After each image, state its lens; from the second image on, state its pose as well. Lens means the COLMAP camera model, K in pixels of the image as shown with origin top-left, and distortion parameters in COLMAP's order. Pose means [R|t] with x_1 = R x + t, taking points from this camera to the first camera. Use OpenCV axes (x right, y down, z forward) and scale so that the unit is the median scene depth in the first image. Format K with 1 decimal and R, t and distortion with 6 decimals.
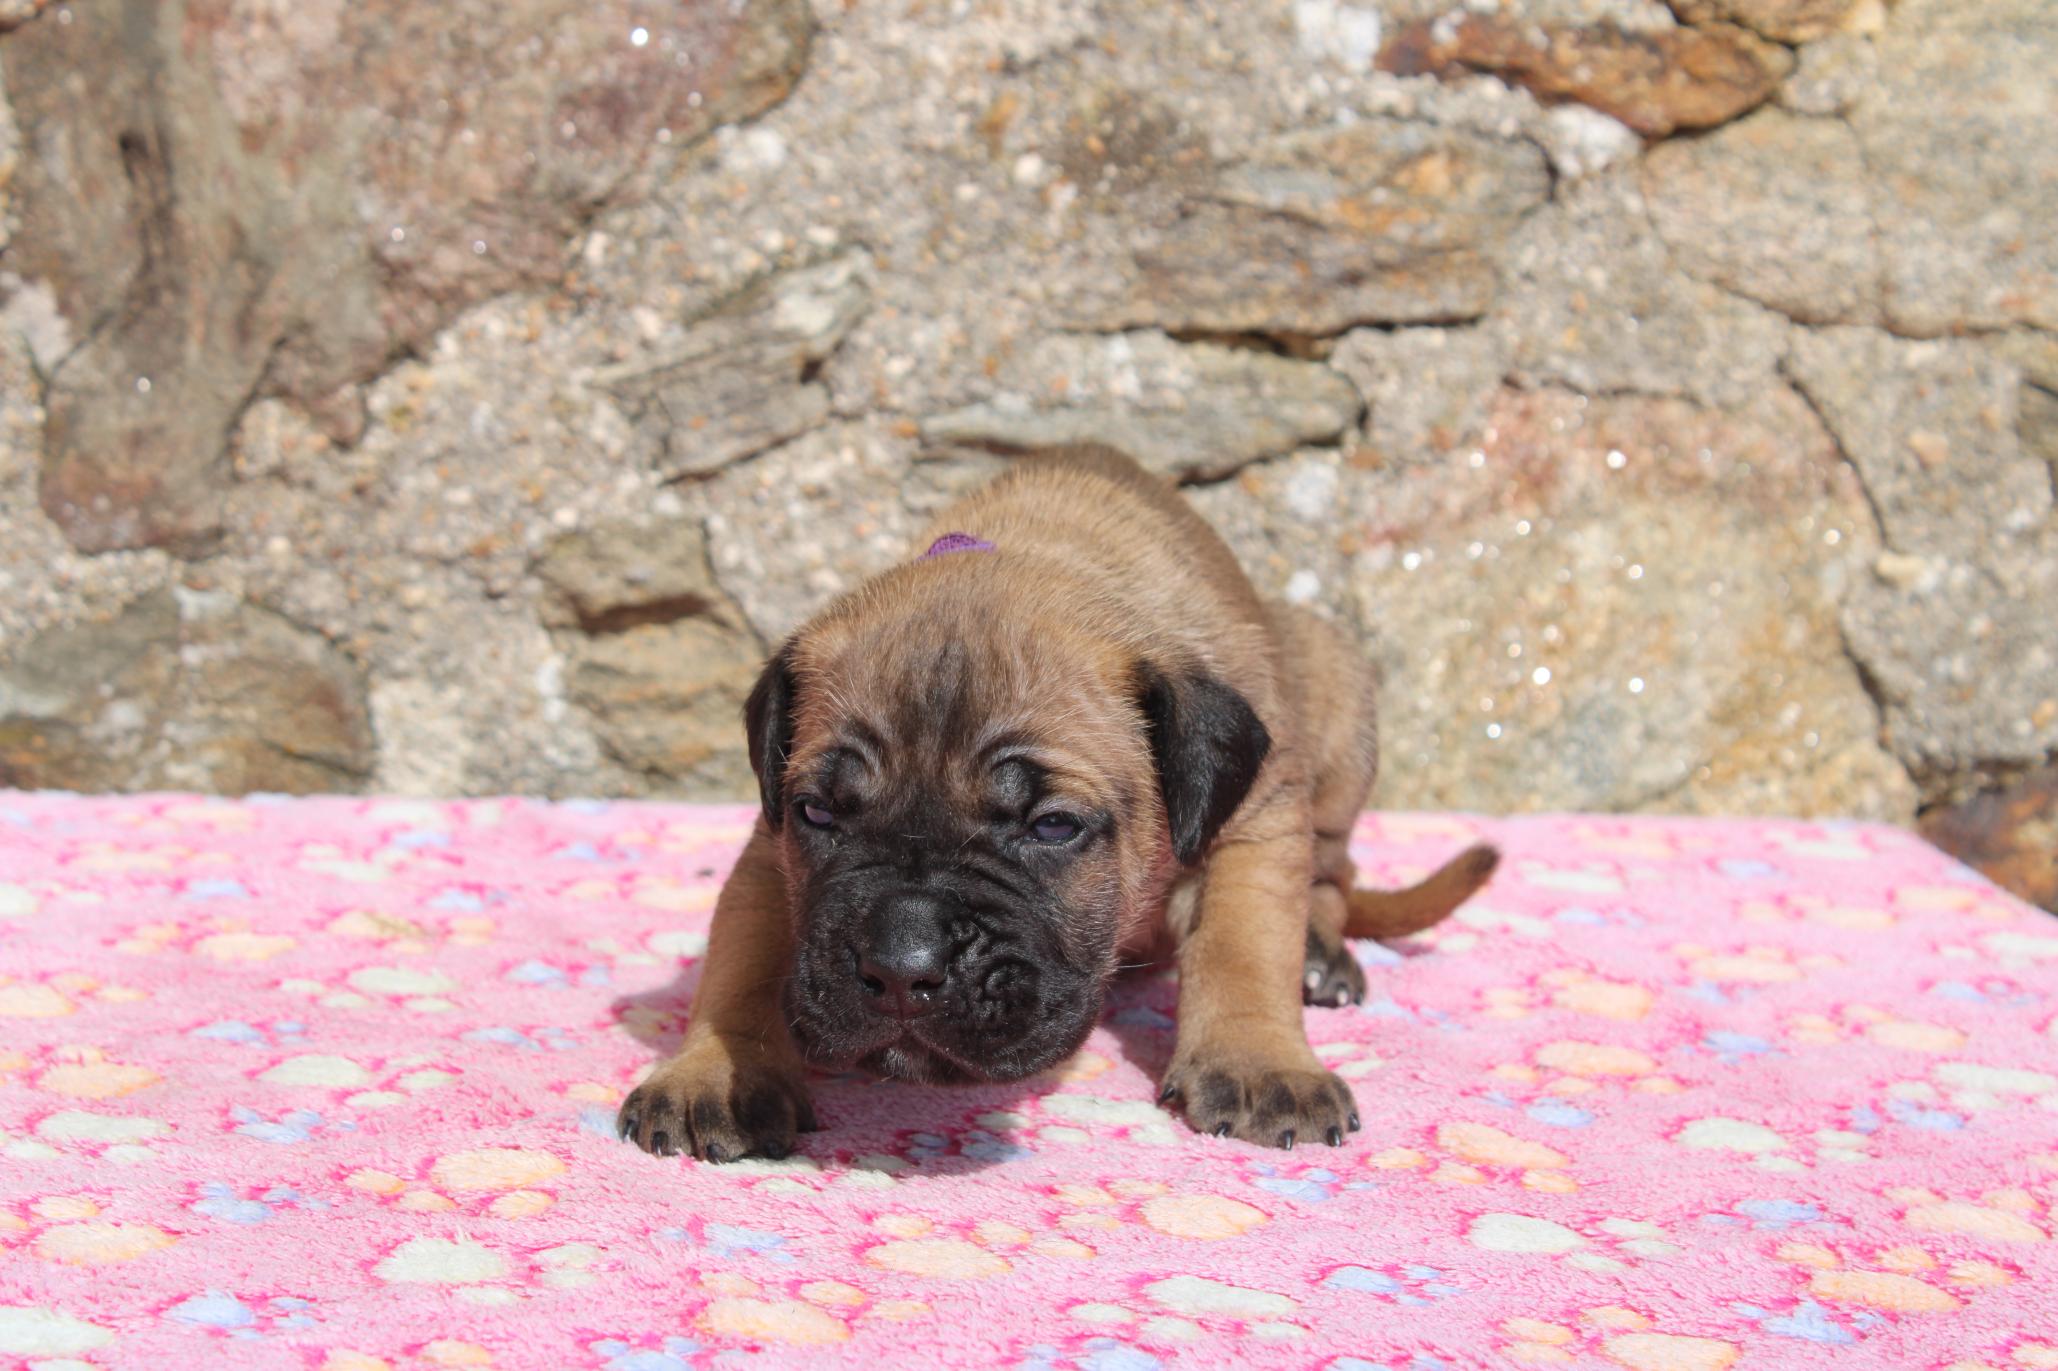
lens RADIAL K [[4638.0, 0, 1022.3], [0, 4638.0, 675.4], [0, 0, 1]] dist [0.050514, 0.000000]
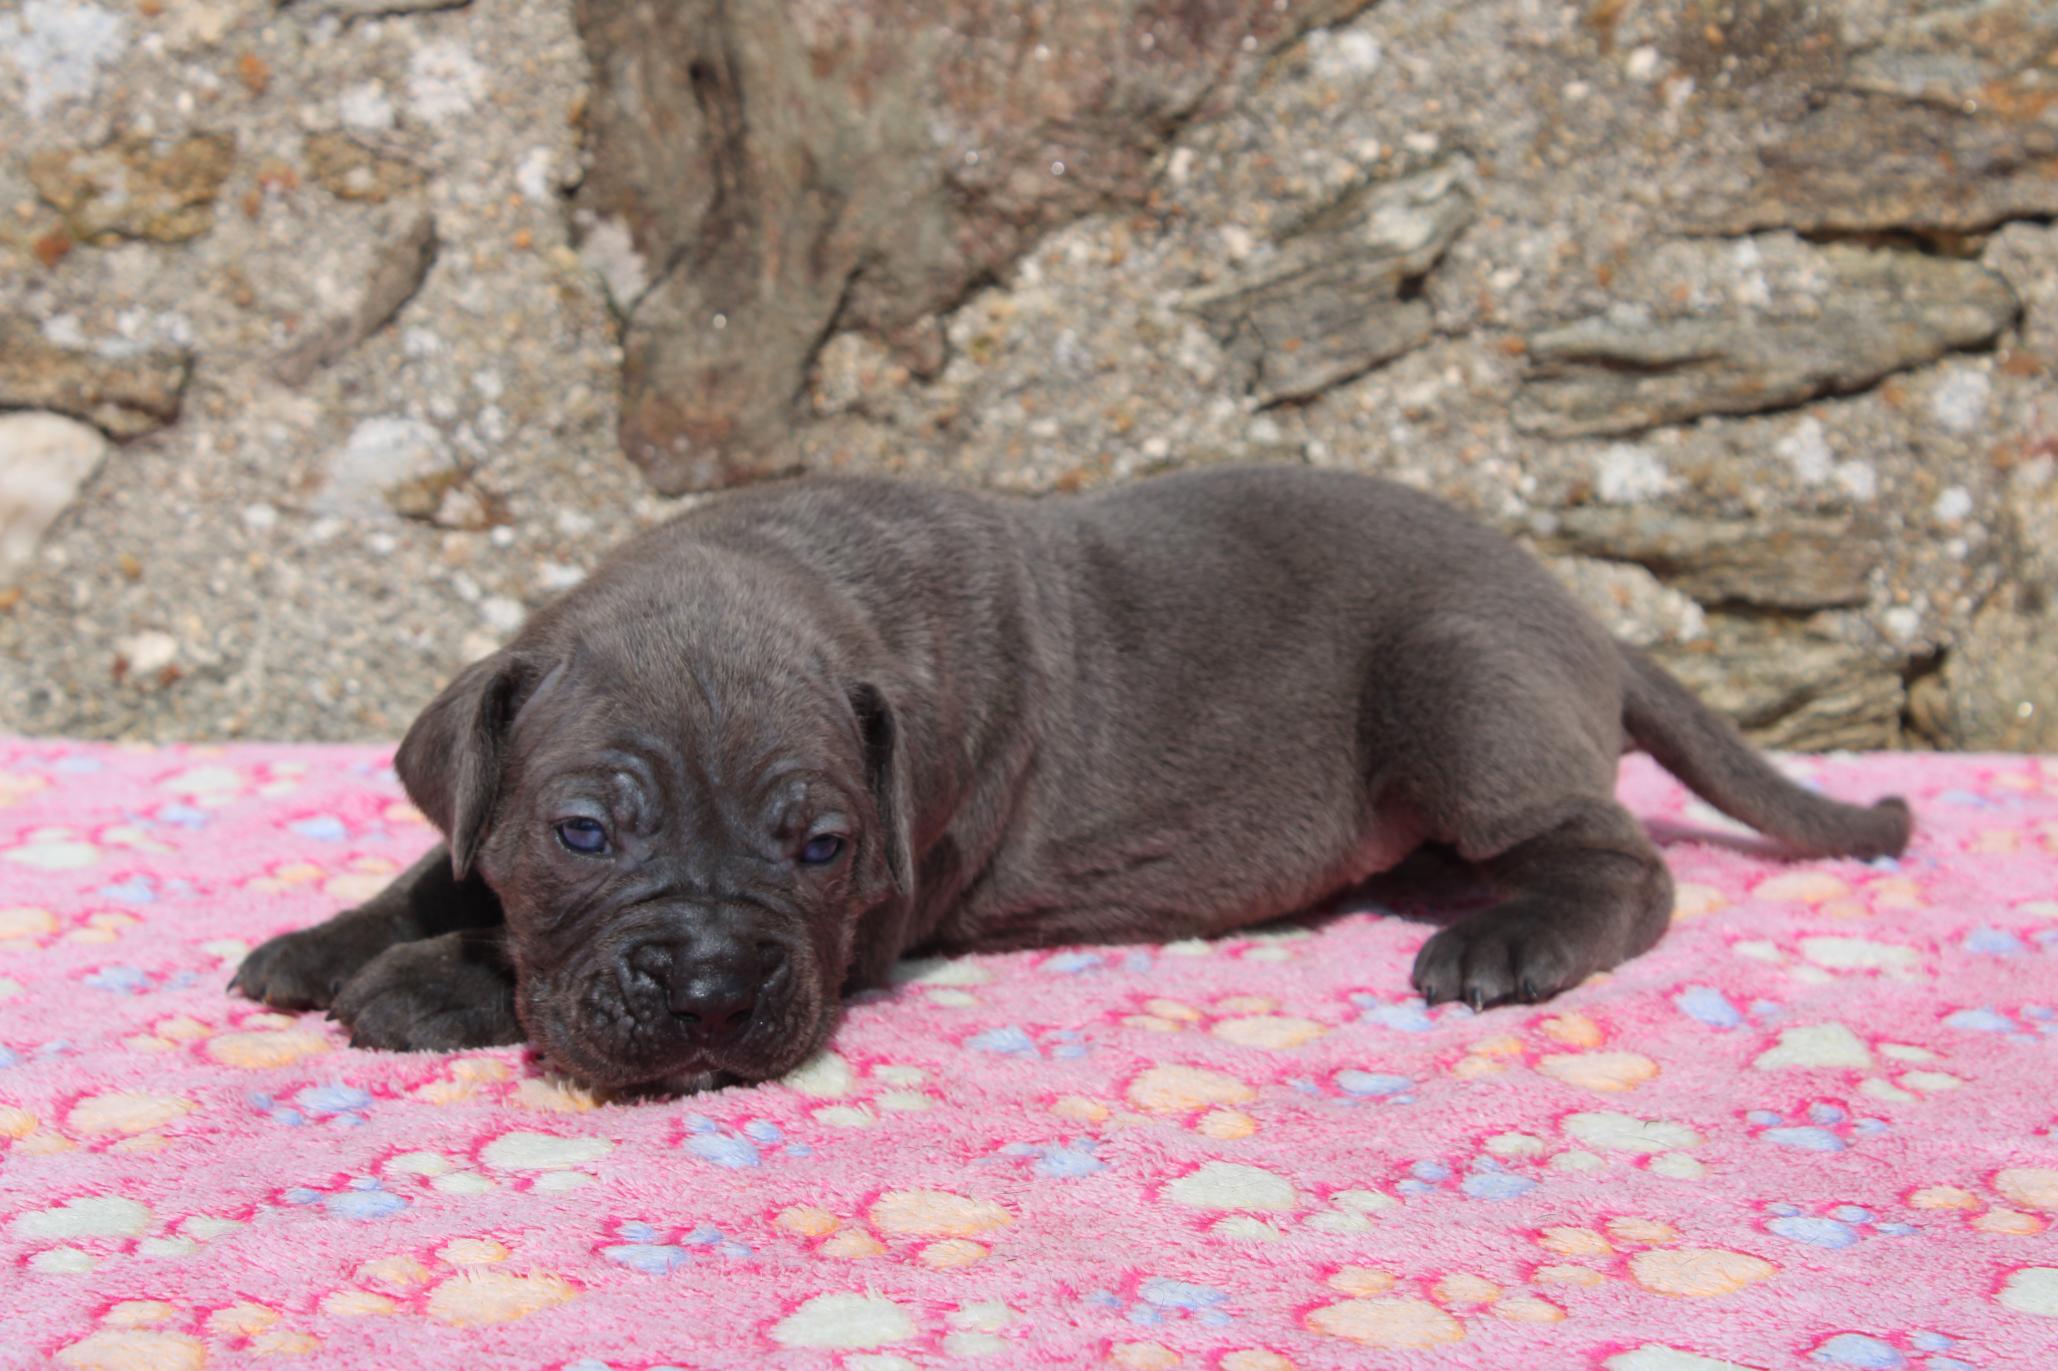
lens RADIAL K [[4638.2, 0, 1019.1], [0, 4638.2, 647.8], [0, 0, 1]] dist [0.058006, 0.000000]
pose [[0.981788, -0.010338, -0.189700, 0.055011], [0.016792, 0.999332, 0.032449, -0.024531], [0.189238, -0.035043, 0.981306, 0.057358]]
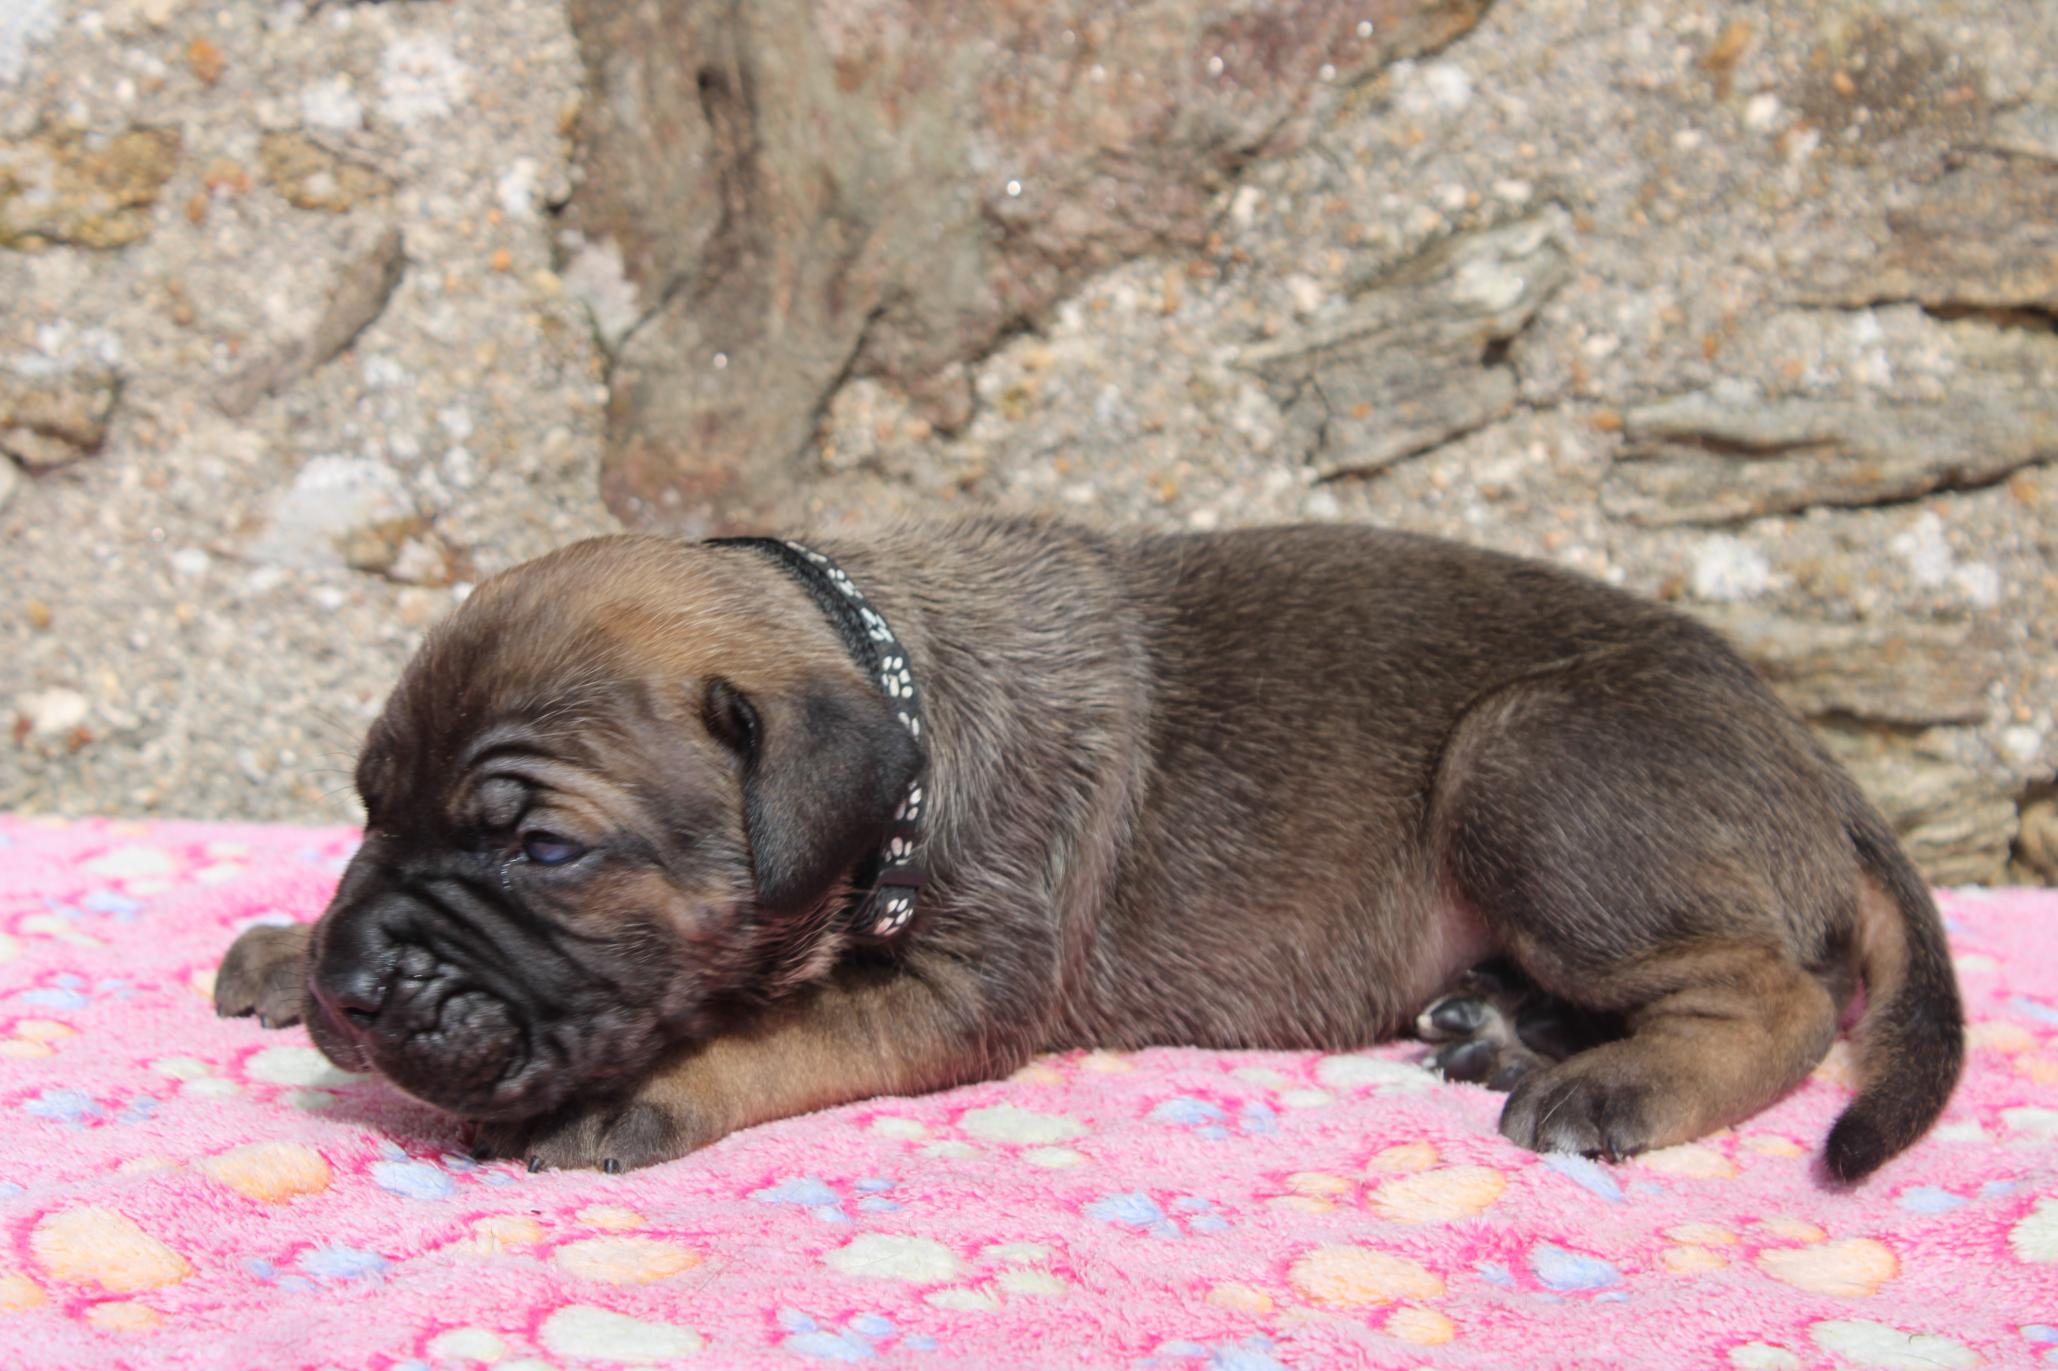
lens RADIAL K [[4638.2, 0, 1009.0], [0, 4638.2, 675.3], [0, 0, 1]] dist [0.058006, 0.000000]
pose [[0.990375, 0.020794, -0.136839, -0.016530], [-0.017979, 0.999601, 0.021781, -0.023662], [0.137238, -0.019111, 0.990354, 0.150443]]
